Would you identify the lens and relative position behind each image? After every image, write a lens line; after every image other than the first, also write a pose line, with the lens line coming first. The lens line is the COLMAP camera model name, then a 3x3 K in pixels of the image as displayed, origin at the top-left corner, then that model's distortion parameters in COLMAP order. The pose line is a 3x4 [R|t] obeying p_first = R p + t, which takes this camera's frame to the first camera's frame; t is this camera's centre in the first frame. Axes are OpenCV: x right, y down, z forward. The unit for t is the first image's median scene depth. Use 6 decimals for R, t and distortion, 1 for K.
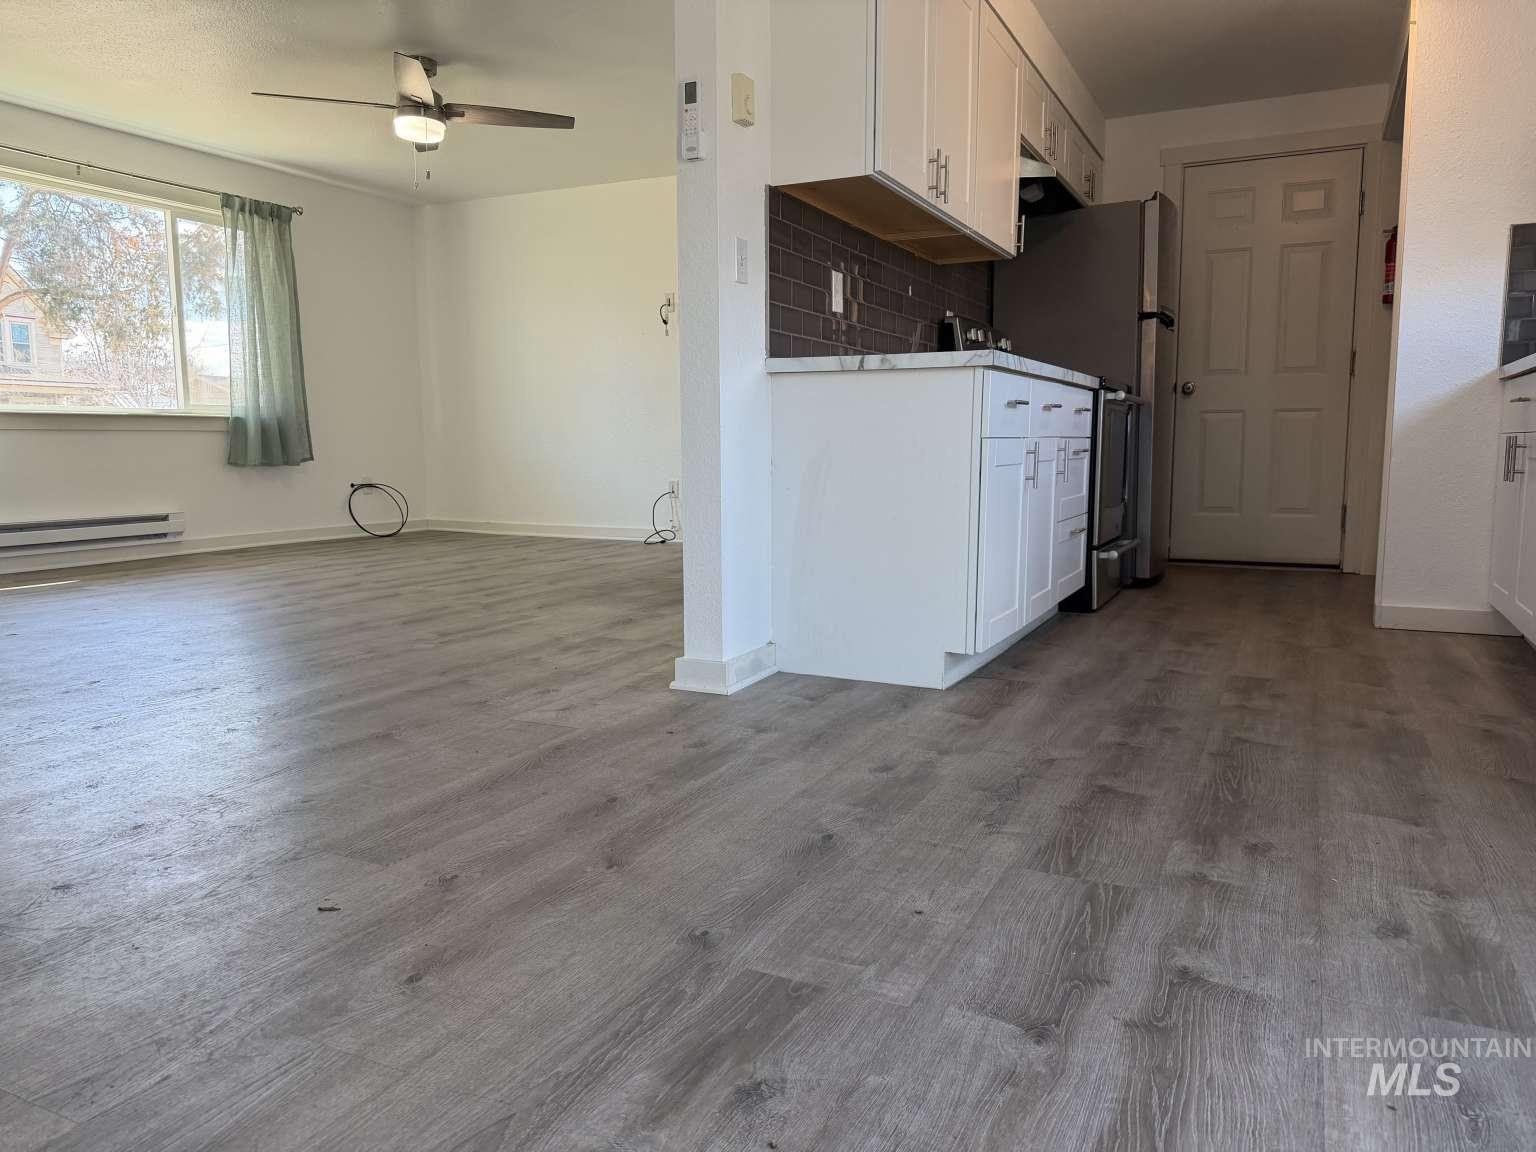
lens RADIAL K [[1054.0, 0, 774.1], [0, 1054.0, 574.3], [0, 0, 1]] dist [0.056833, -0.079467]
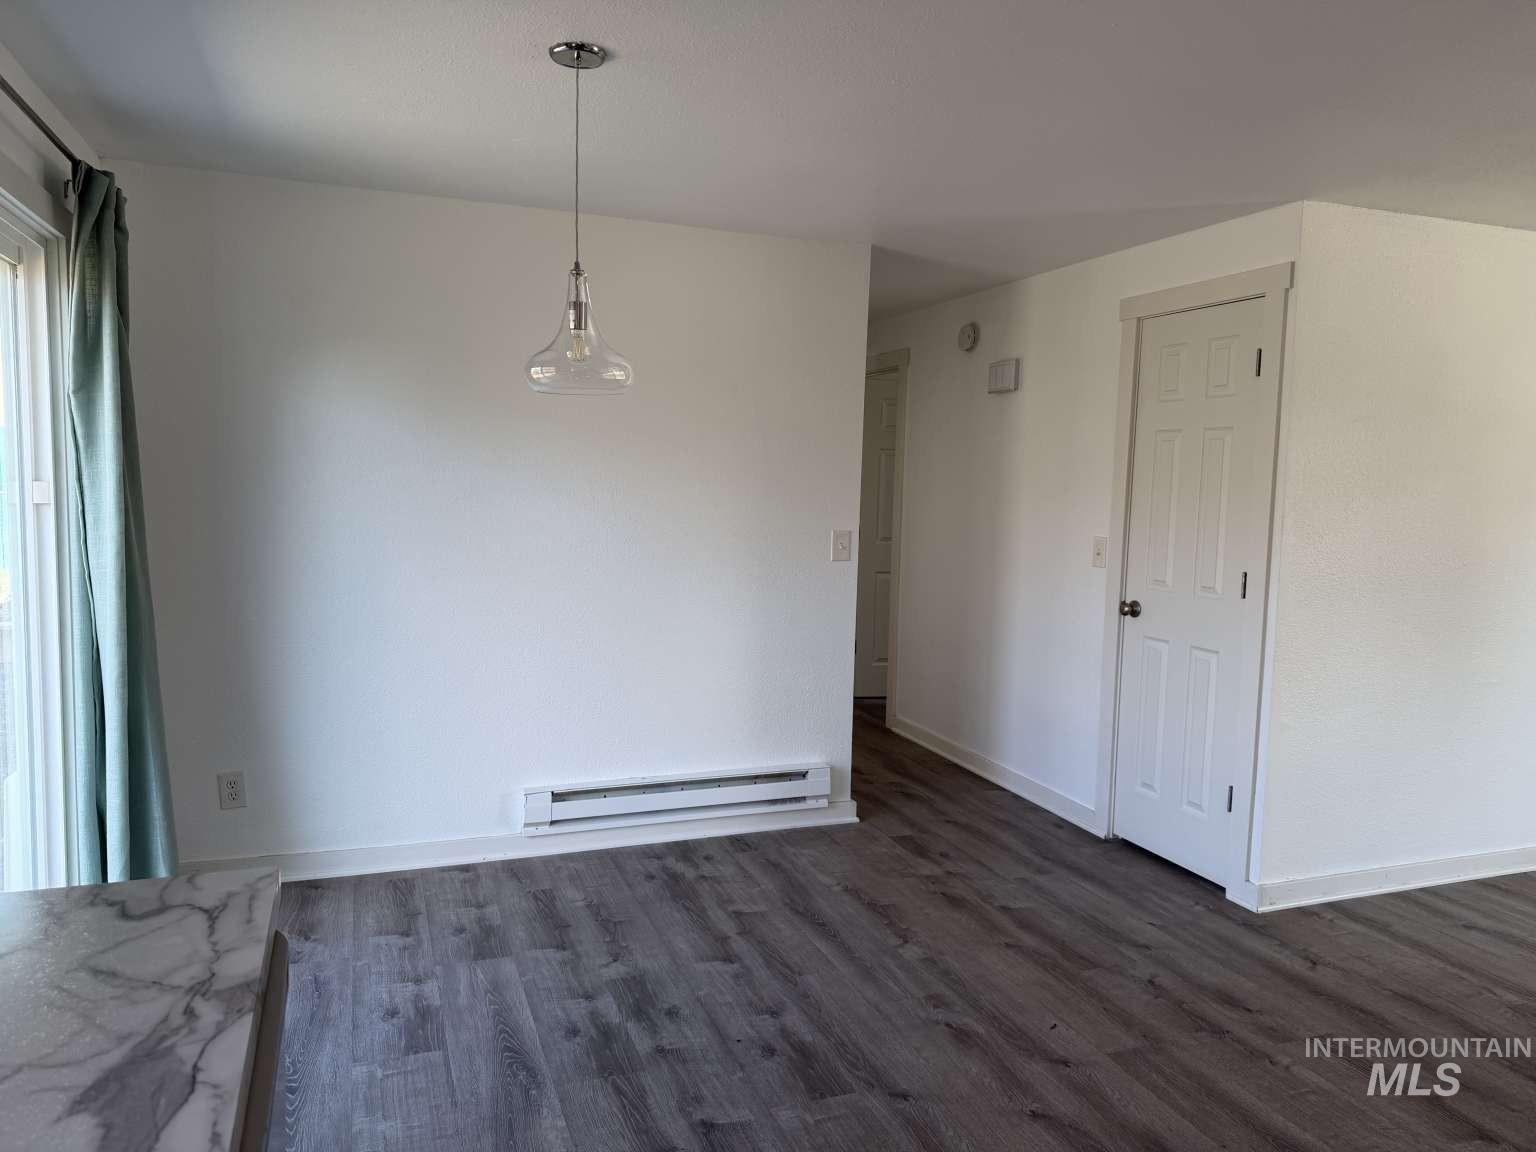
lens RADIAL K [[1054.0, 0, 765.3], [0, 1054.0, 569.6], [0, 0, 1]] dist [0.056833, -0.079467]
pose [[-0.676911, 0.047997, -0.734498, 0.692871], [-0.113487, 0.979134, 0.168573, -0.400216], [0.727264, 0.197465, -0.657340, 0.961813]]
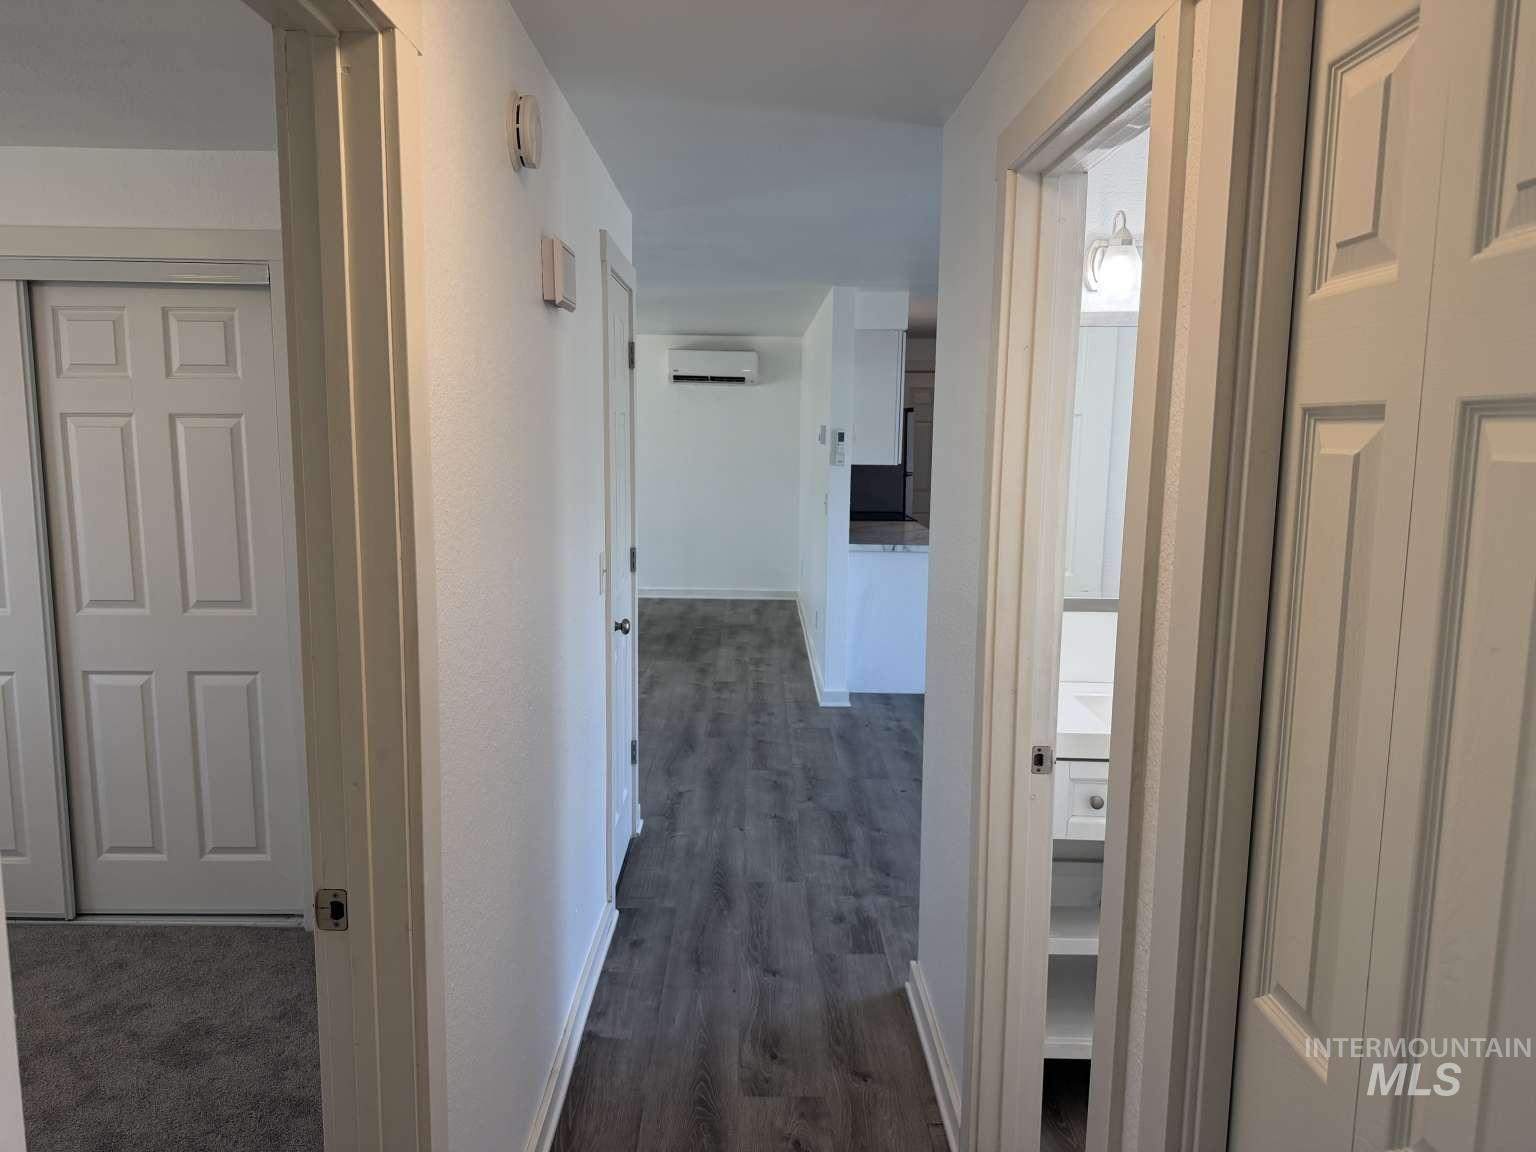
lens RADIAL K [[1054.0, 0, 762.4], [0, 1054.0, 566.7], [0, 0, 1]] dist [0.056833, -0.079467]
pose [[0.890813, -0.049715, 0.451642, -1.214750], [0.041909, 0.998749, 0.027278, -0.245989], [-0.452433, -0.005372, 0.891782, -0.873870]]
